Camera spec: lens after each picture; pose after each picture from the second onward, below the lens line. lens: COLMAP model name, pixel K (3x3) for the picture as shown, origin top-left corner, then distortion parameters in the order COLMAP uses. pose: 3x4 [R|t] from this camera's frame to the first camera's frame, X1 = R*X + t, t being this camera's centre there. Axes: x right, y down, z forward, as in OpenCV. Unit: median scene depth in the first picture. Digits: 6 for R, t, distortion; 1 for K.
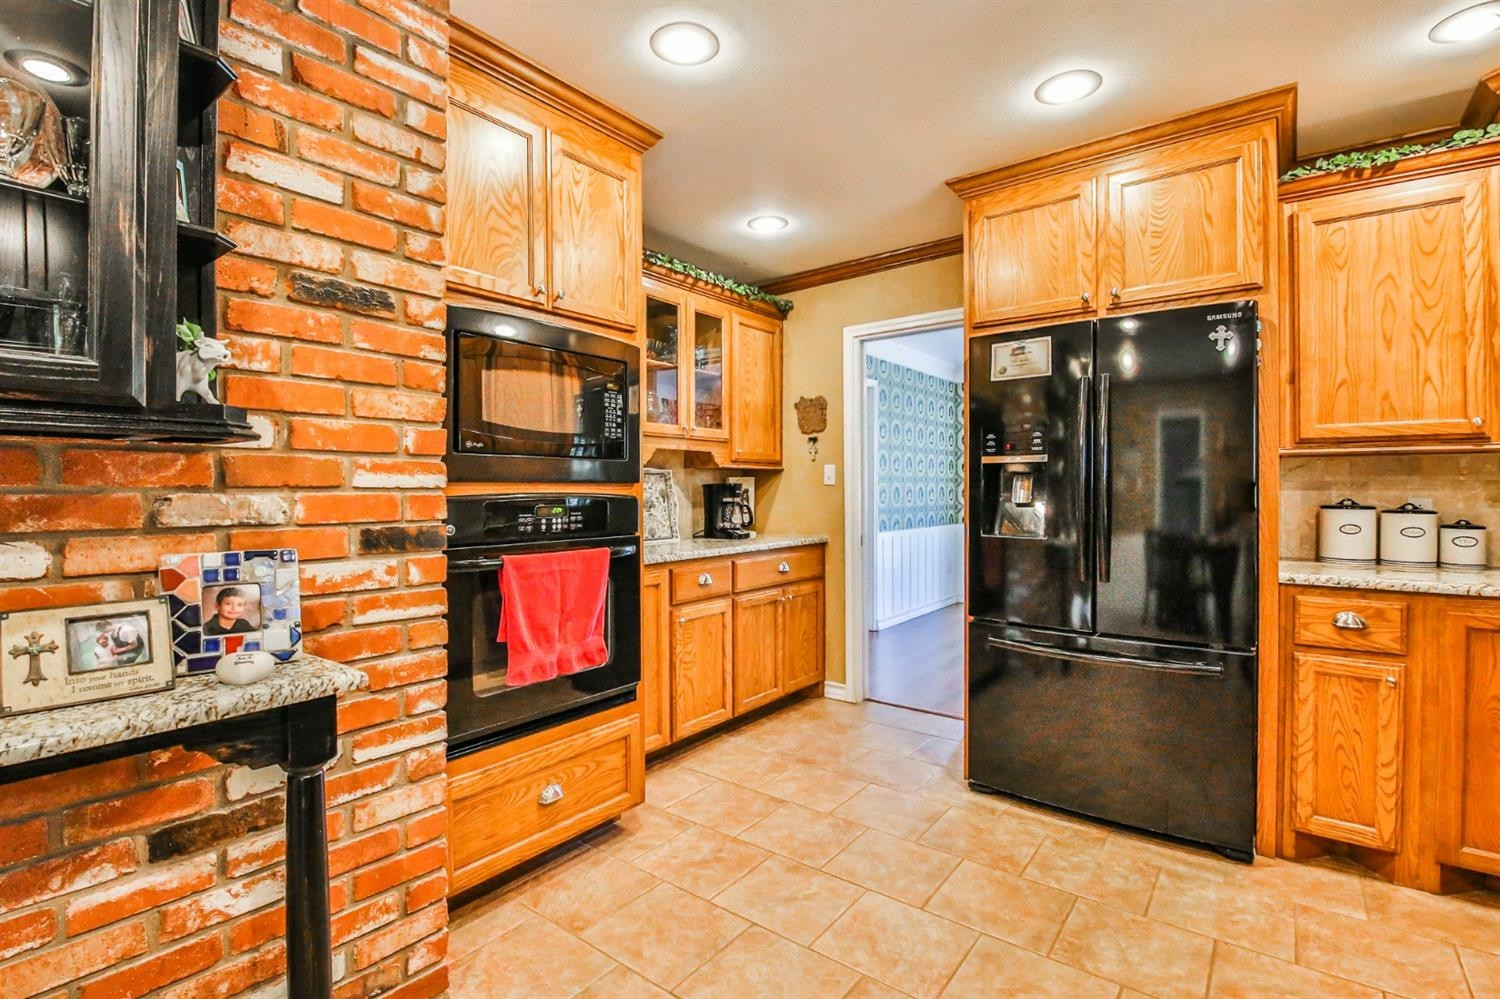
lens RADIAL K [[692.8, 0, 740.3], [0, 692.8, 488.7], [0, 0, 1]] dist [-0.010107, -0.006727]
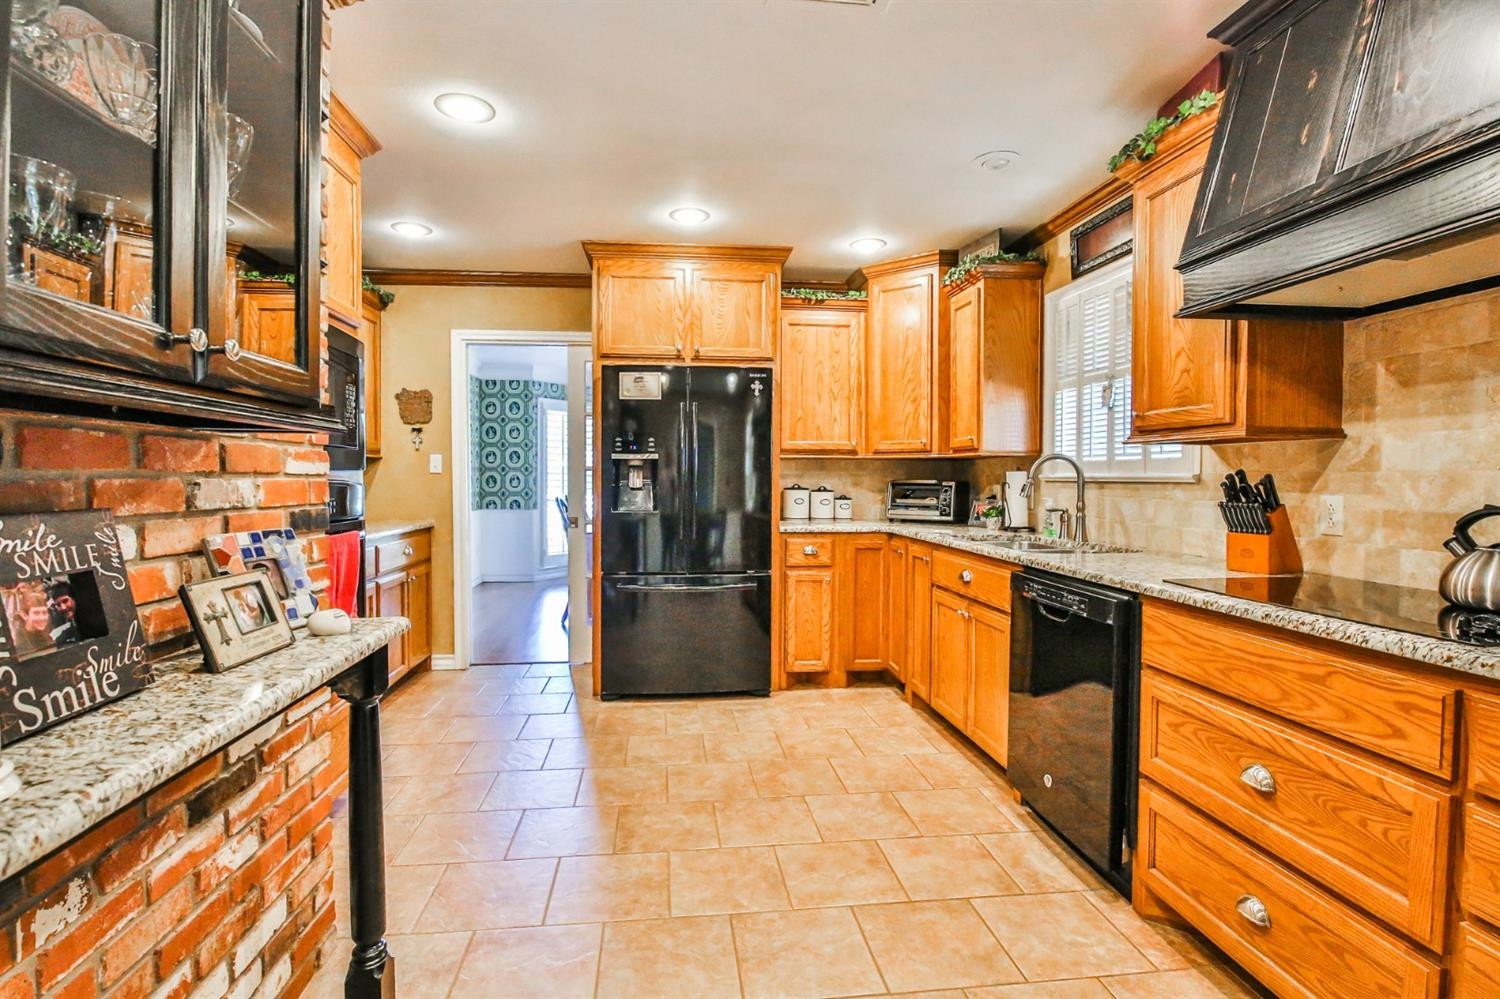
lens RADIAL K [[692.8, 0, 740.3], [0, 692.8, 488.7], [0, 0, 1]] dist [-0.010107, -0.006727]
pose [[0.713878, -0.007458, 0.700230, -0.562150], [-0.003726, 0.999889, 0.014448, 0.002455], [-0.700260, -0.012923, 0.713771, -0.197847]]
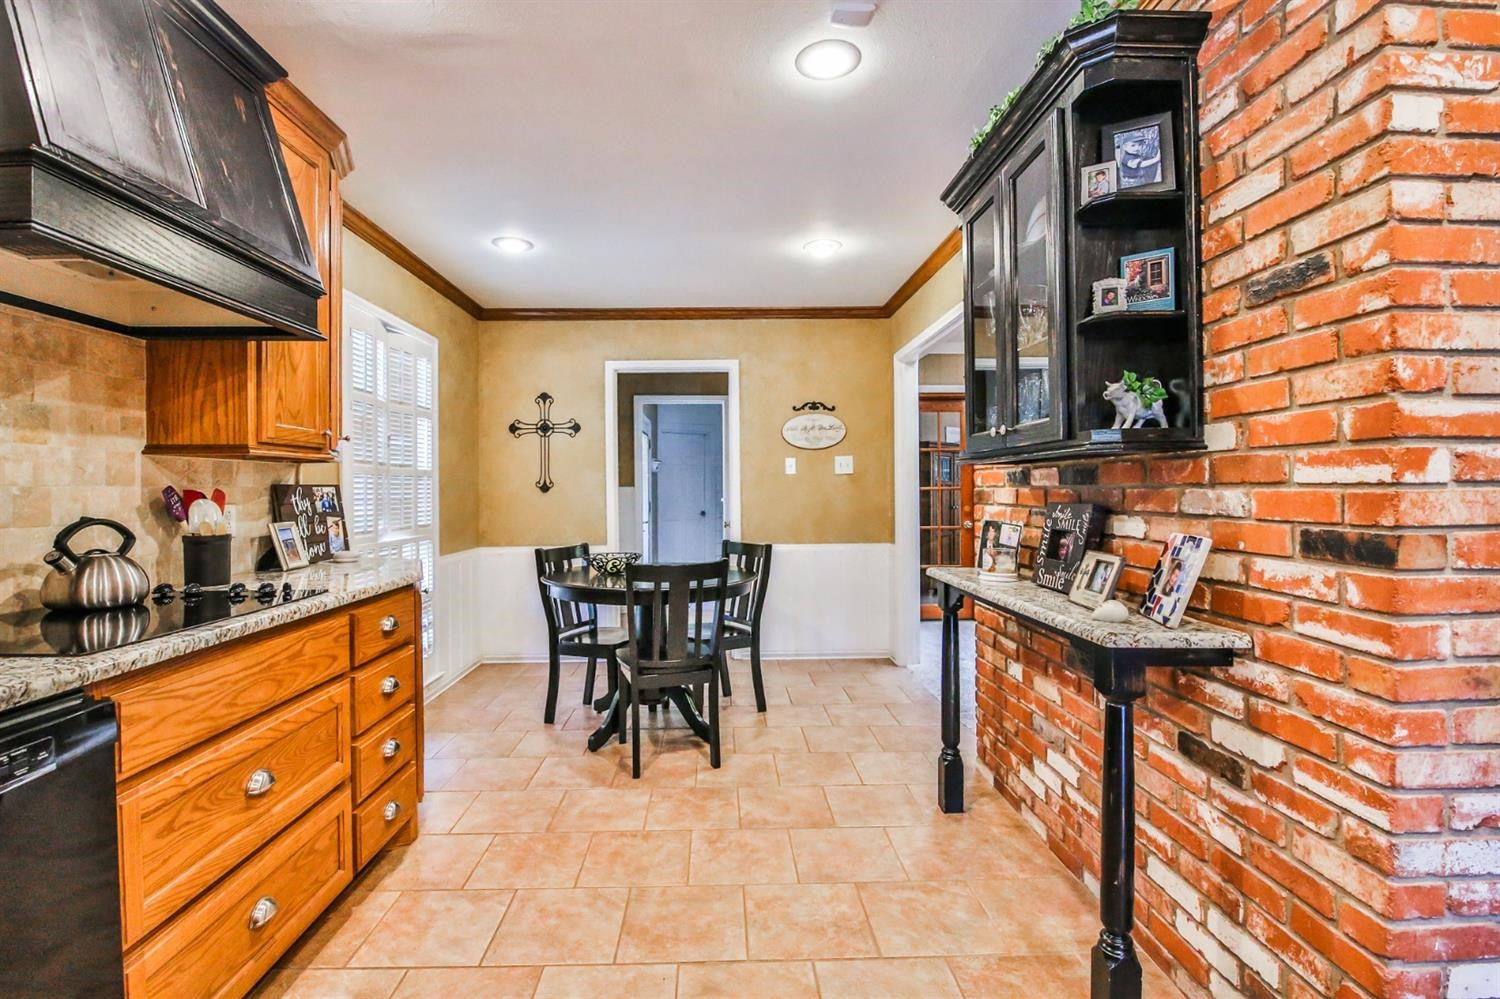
lens RADIAL K [[692.8, 0, 740.3], [0, 692.8, 488.7], [0, 0, 1]] dist [-0.010107, -0.006727]
pose [[-0.768042, 0.007080, -0.640360, 0.416146], [0.007695, 0.999969, 0.001827, -0.001346], [0.640353, -0.003524, -0.768073, 0.853889]]
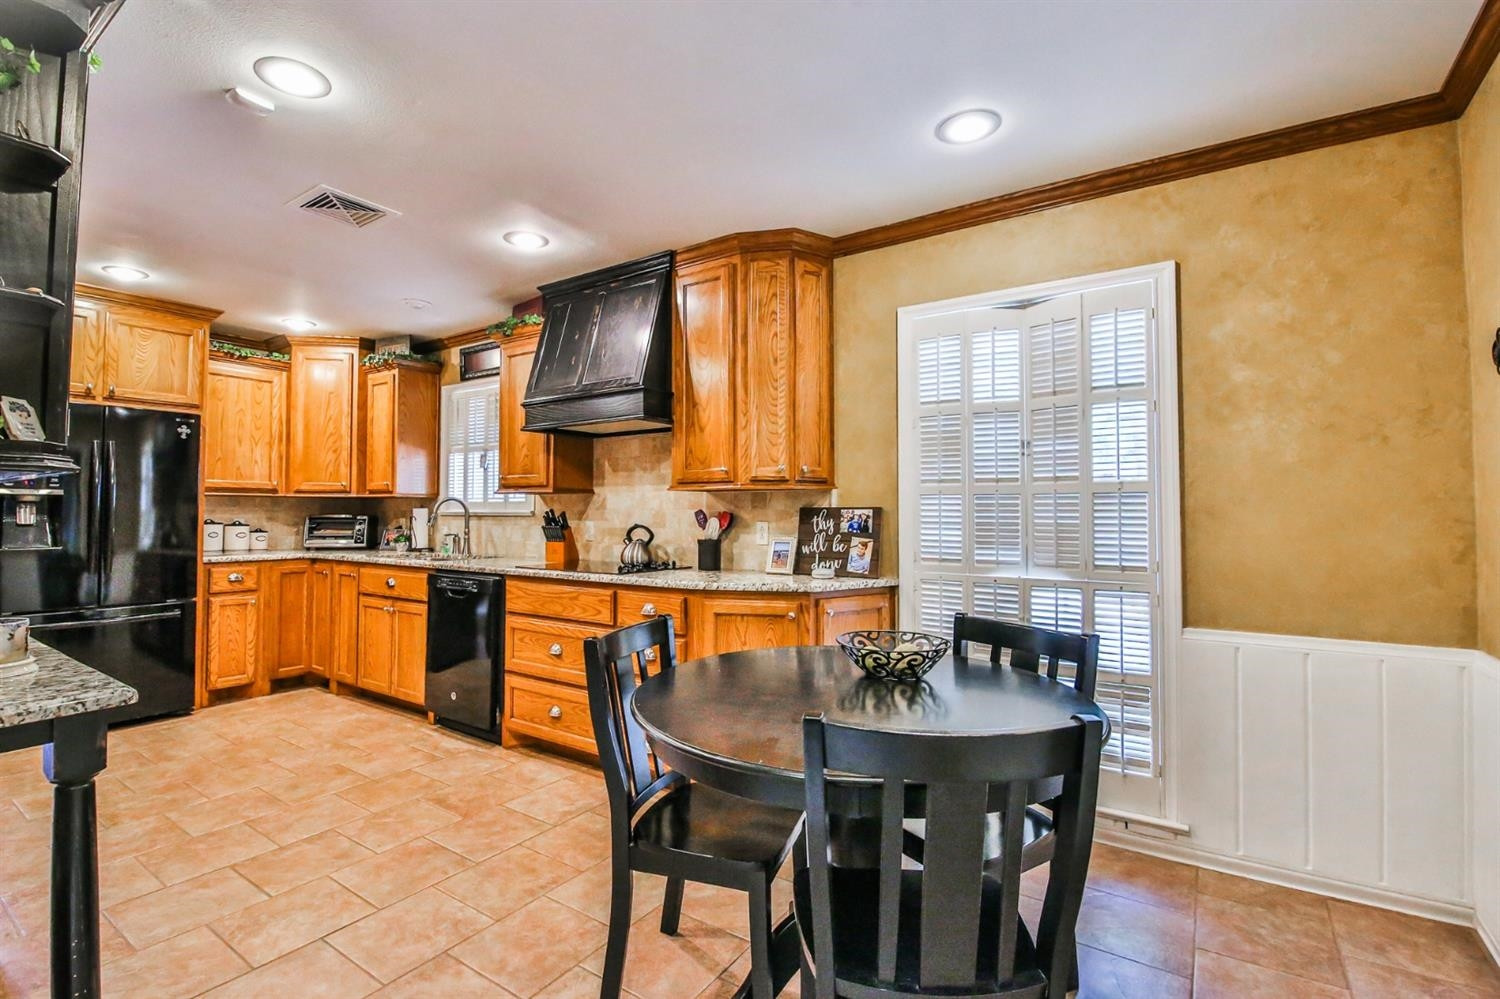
lens RADIAL K [[655.3, 0, 727.7], [0, 655.3, 495.2], [0, 0, 1]] dist [0.001041, -0.017040]
pose [[-0.067865, 0.028605, 0.997284, -1.233204], [0.000127, 0.999589, -0.028663, 0.001012], [-0.997695, -0.001819, -0.067840, -0.366378]]
